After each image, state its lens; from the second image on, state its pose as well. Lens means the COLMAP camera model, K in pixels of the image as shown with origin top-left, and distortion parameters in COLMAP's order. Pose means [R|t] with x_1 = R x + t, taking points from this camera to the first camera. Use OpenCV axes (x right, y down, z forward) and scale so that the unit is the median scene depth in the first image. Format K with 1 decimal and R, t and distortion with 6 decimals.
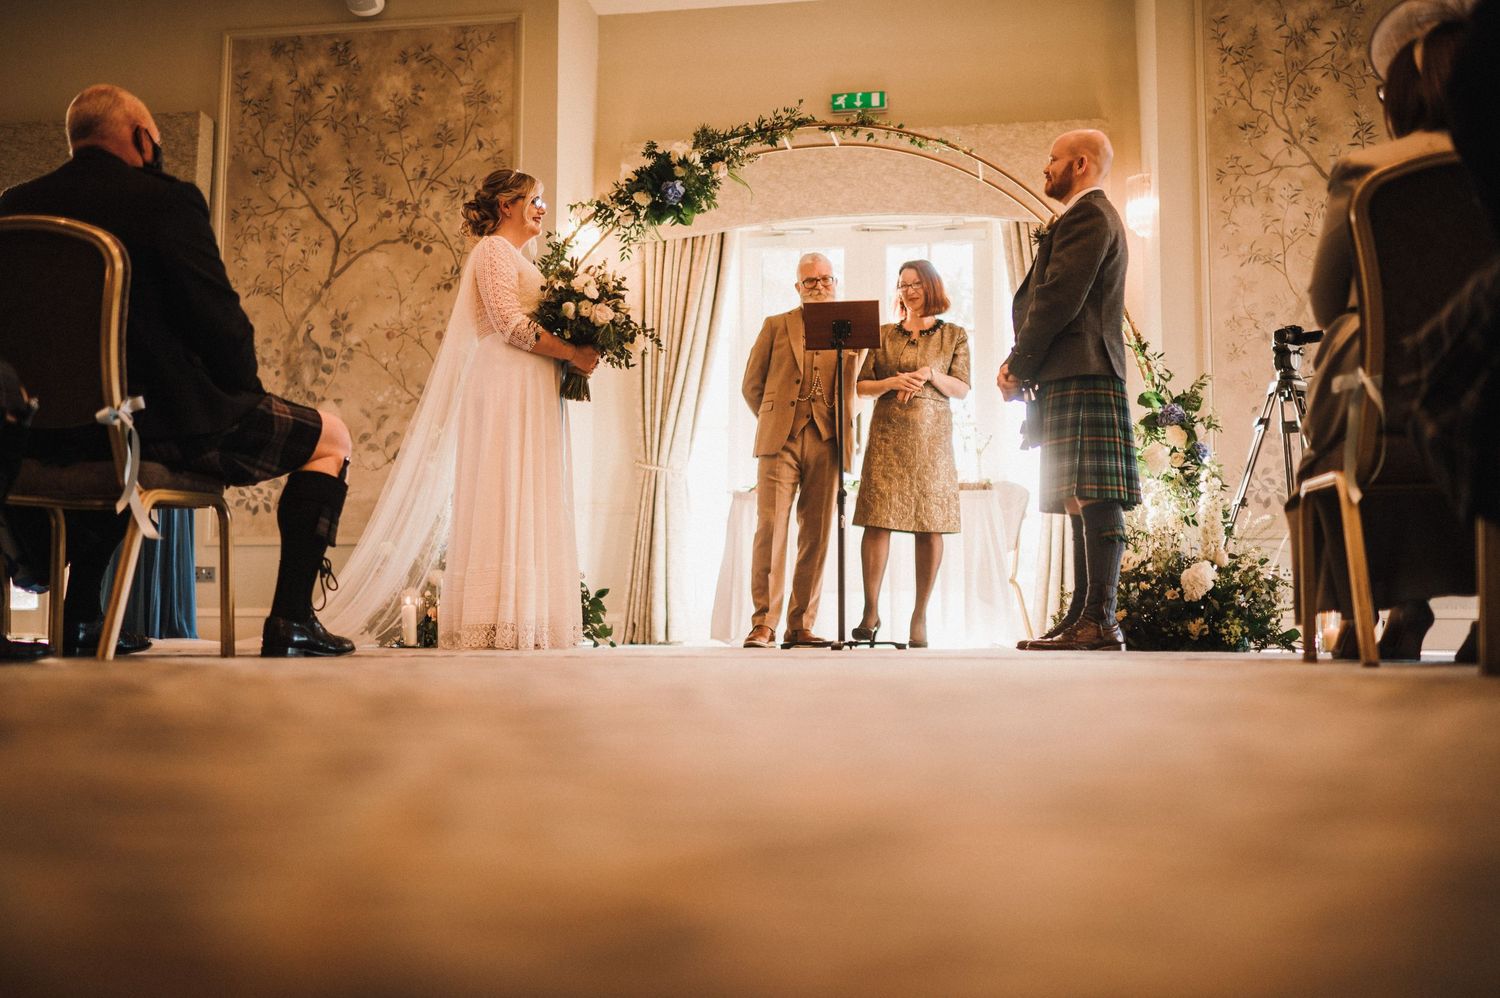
lens RADIAL K [[1497.1, 0, 750.6], [0, 1497.1, 500.9], [0, 0, 1]] dist [0.007684, 0.000000]
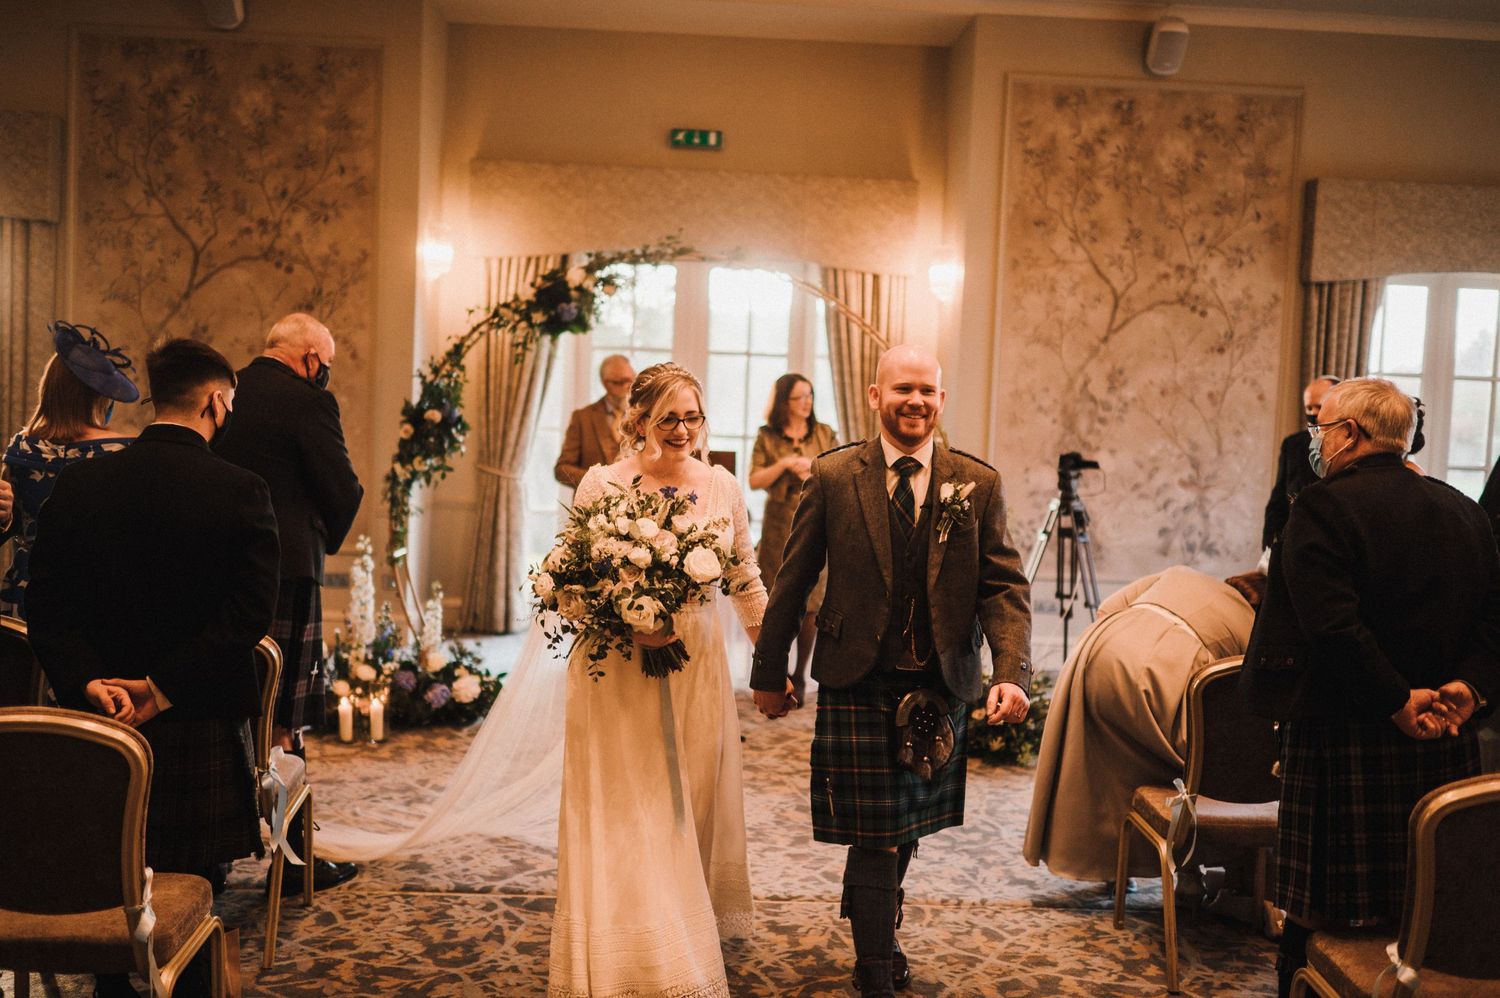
lens RADIAL K [[1497.1, 0, 750.4], [0, 1497.1, 506.1], [0, 0, 1]] dist [0.007684, 0.000000]
pose [[0.979091, 0.024505, 0.201940, -0.108149], [-0.058198, 0.984967, 0.162646, -0.195280], [-0.194919, -0.170998, 0.965798, -0.103139]]
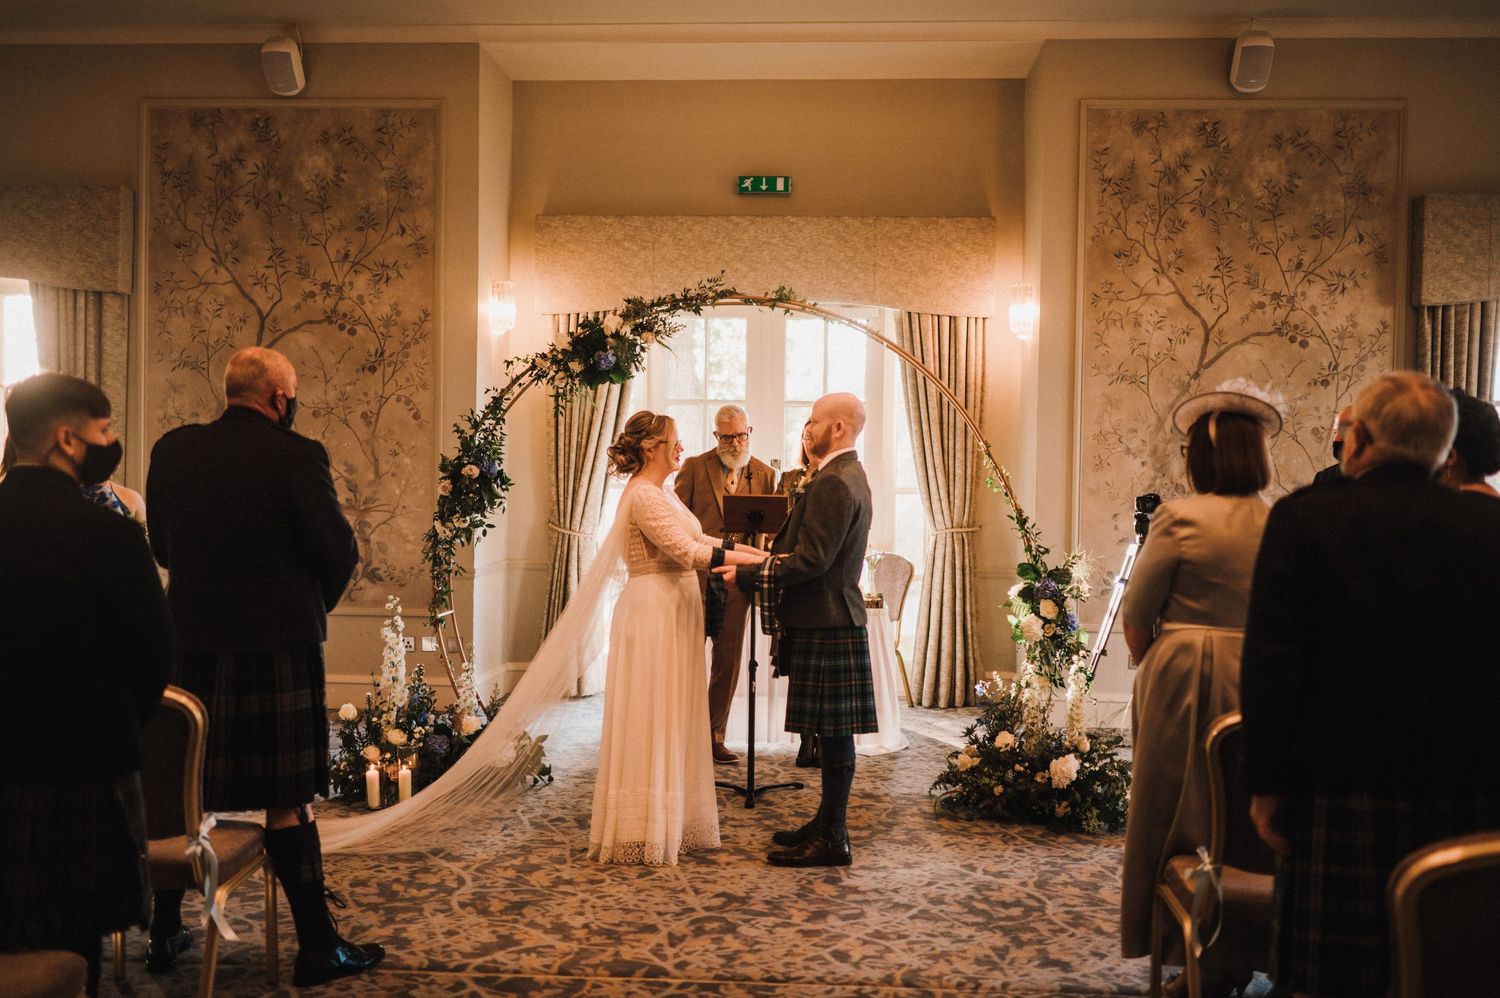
lens RADIAL K [[1497.1, 0, 750.3], [0, 1497.1, 502.7], [0, 0, 1]] dist [0.007684, 0.000000]
pose [[0.995298, 0.010330, 0.096305, -0.038998], [-0.021929, 0.992510, 0.120178, -0.182205], [-0.094342, -0.121725, 0.988070, -0.071633]]
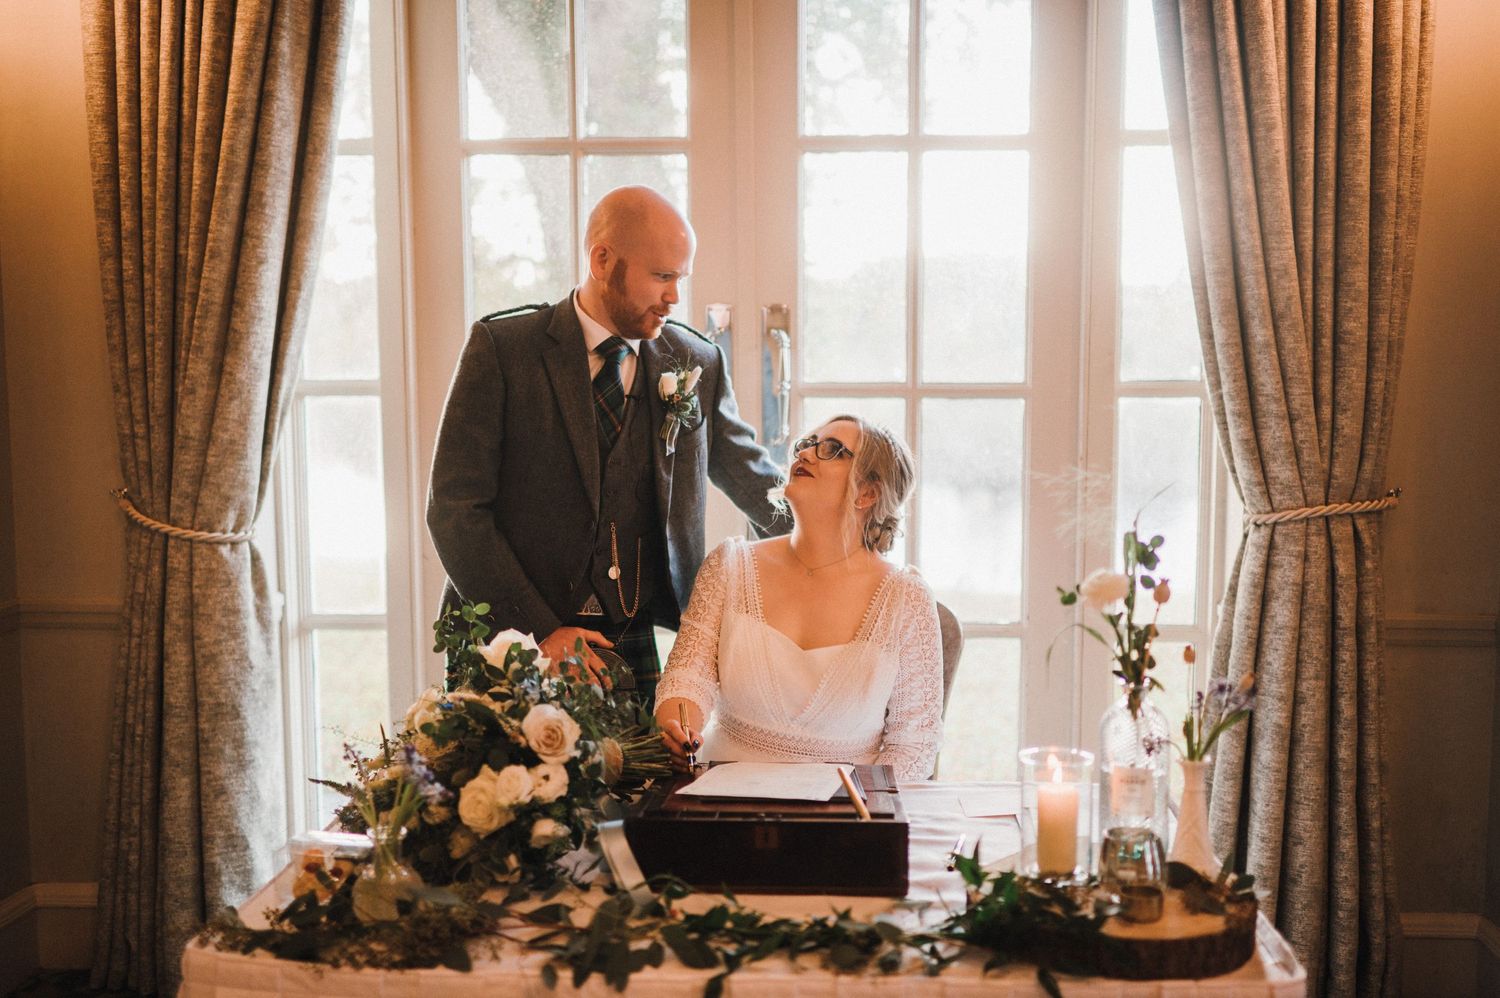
lens RADIAL K [[1497.1, 0, 778.5], [0, 1497.1, 515.6], [0, 0, 1]] dist [0.007684, 0.000000]
pose [[0.996841, -0.012296, 0.078467, 0.059132], [-0.003709, 0.979660, 0.200628, -0.102334], [-0.079338, -0.200285, 0.976520, 0.665237]]
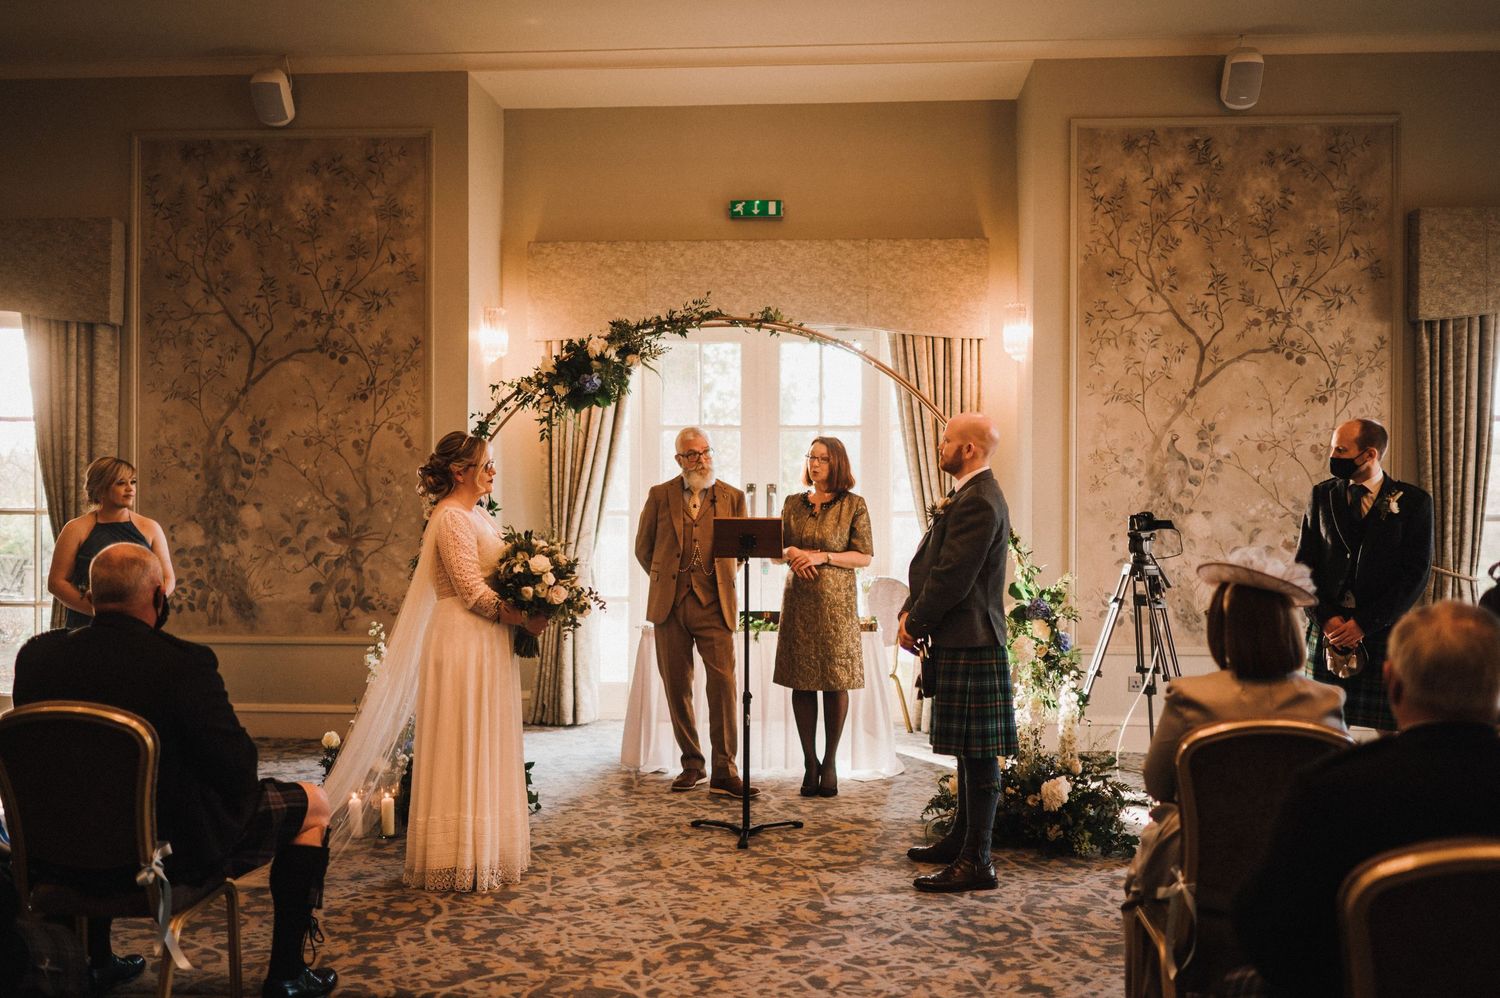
lens RADIAL K [[1497.1, 0, 751.5], [0, 1497.1, 502.2], [0, 0, 1]] dist [0.007684, 0.000000]
pose [[0.996417, 0.001726, 0.084564, -0.020869], [-0.010091, 0.995077, 0.098591, -0.176067], [-0.083978, -0.099091, 0.991529, -0.065911]]
